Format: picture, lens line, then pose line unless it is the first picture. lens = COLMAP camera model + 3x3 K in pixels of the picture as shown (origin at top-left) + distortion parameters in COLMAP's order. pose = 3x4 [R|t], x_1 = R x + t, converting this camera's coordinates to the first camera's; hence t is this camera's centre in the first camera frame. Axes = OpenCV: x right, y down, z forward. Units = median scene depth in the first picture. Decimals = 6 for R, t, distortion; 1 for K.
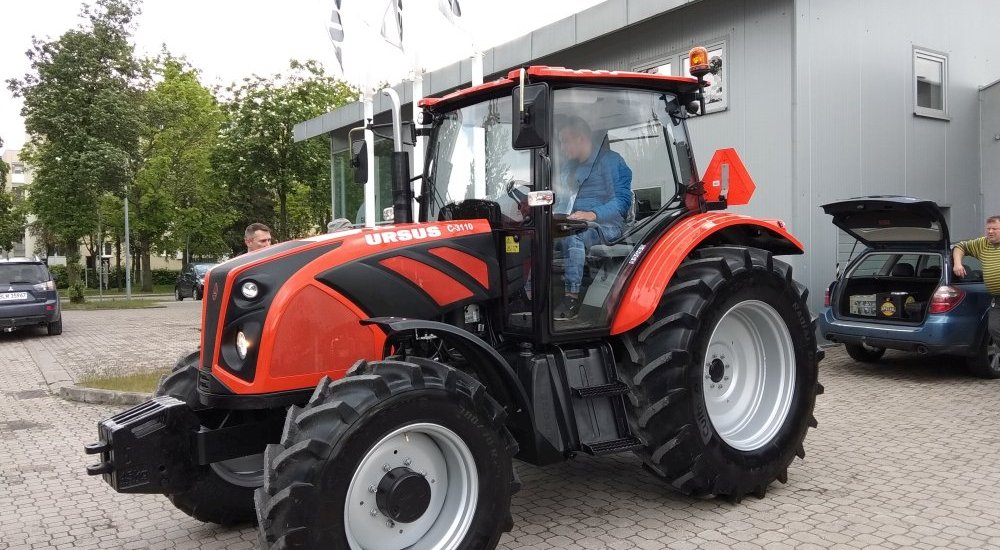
lens RADIAL K [[826.6, 0, 500.0], [0, 826.6, 275.0], [0, 0, 1]] dist [0.095824, -0.184266]
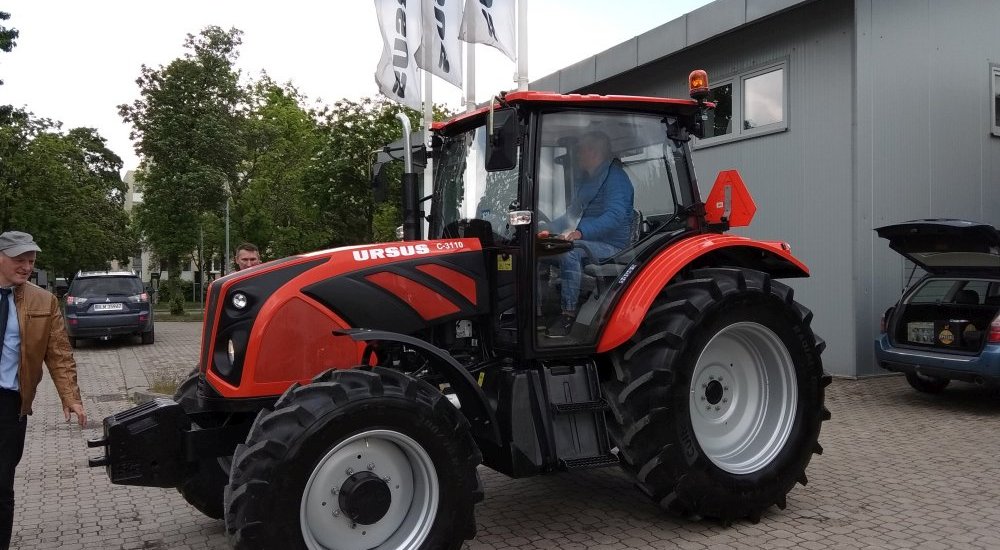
lens RADIAL K [[826.6, 0, 500.0], [0, 826.6, 275.0], [0, 0, 1]] dist [0.095824, -0.184266]
pose [[0.992672, 0.015323, -0.119867, 0.120041], [-0.018320, 0.999546, -0.023935, 0.002945], [0.119446, 0.025956, 0.992501, -0.023364]]
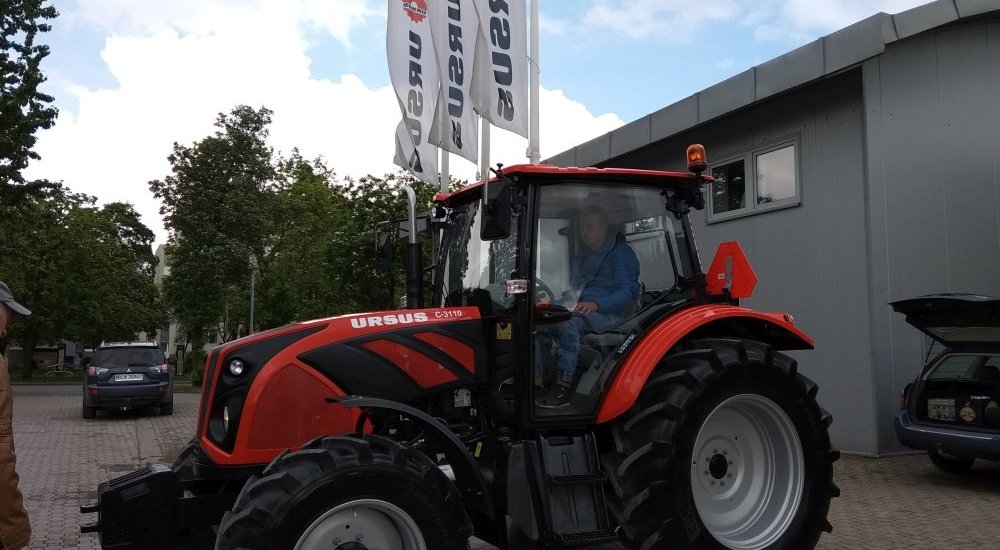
lens RADIAL K [[826.6, 0, 500.0], [0, 826.6, 275.0], [0, 0, 1]] dist [0.095824, -0.184266]
pose [[0.988411, 0.008927, -0.151542, 0.149858], [-0.026261, 0.993274, -0.112772, 0.008754], [0.149516, 0.115445, 0.981997, -0.023639]]
